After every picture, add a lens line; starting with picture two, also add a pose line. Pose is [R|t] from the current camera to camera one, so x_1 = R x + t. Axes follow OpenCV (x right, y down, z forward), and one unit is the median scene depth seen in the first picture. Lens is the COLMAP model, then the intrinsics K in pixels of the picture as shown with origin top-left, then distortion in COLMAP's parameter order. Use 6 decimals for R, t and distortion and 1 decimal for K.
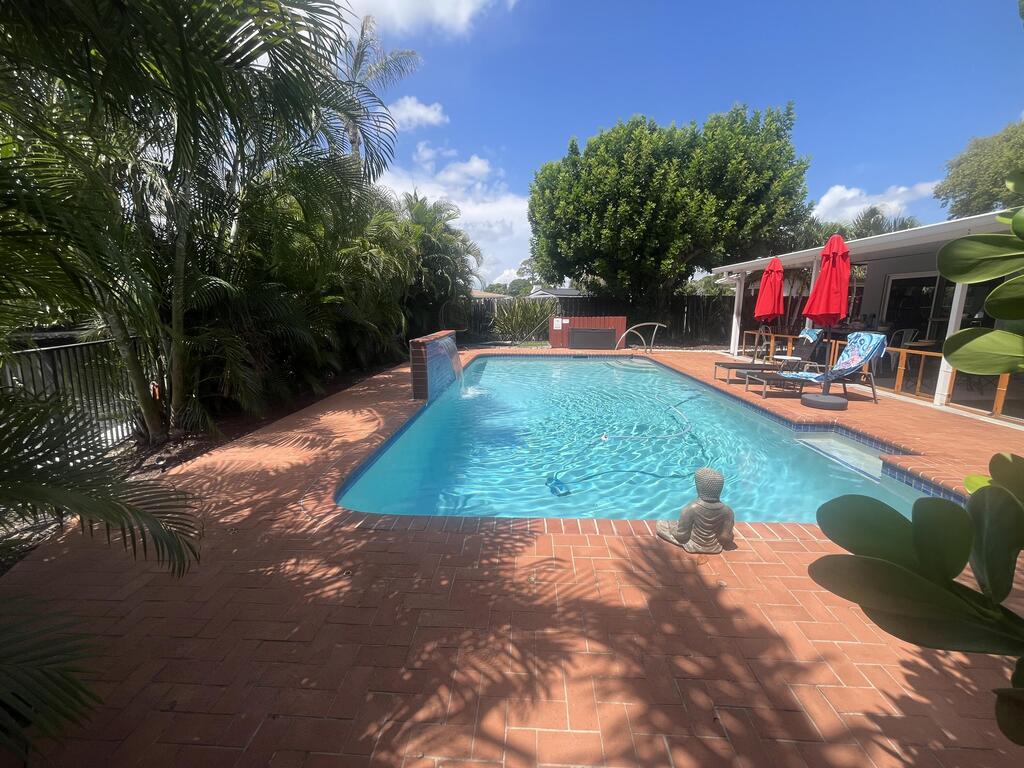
lens RADIAL K [[414.1, 0, 512.0], [0, 414.1, 384.0], [0, 0, 1]] dist [-0.005152, 0.000166]
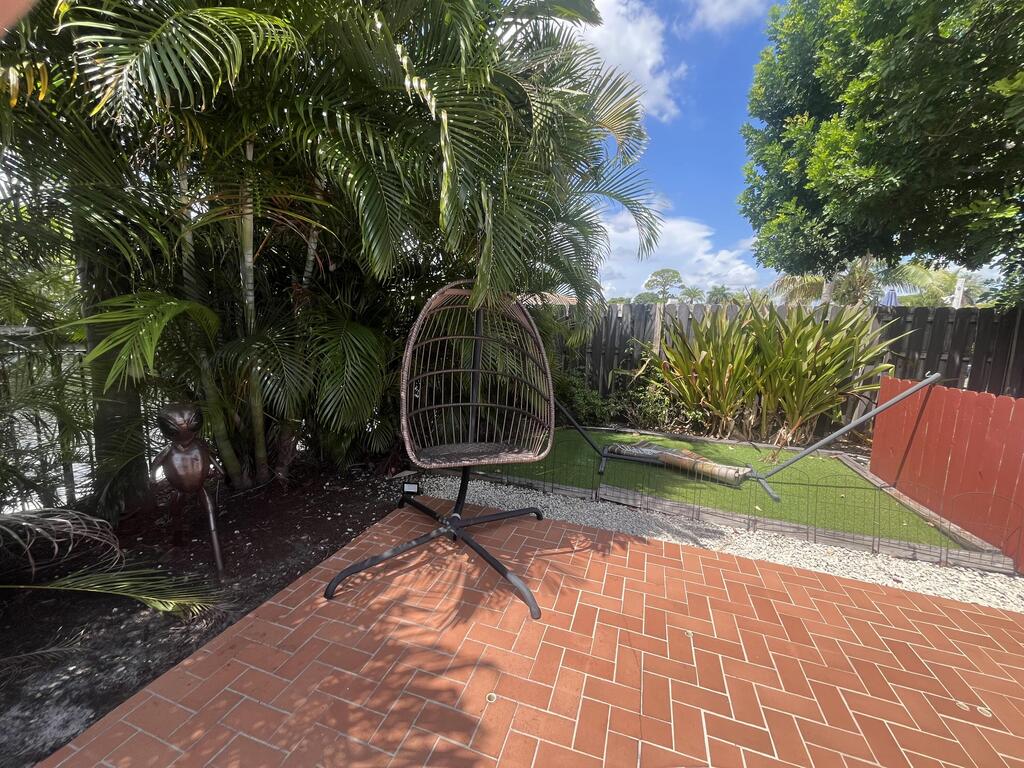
lens RADIAL K [[414.1, 0, 512.0], [0, 414.1, 384.0], [0, 0, 1]] dist [-0.005152, 0.000166]
pose [[0.960578, 0.083348, -0.265221, -0.060929], [-0.091987, 0.995553, -0.020300, -0.119238], [0.262350, 0.043897, 0.963974, 0.636766]]
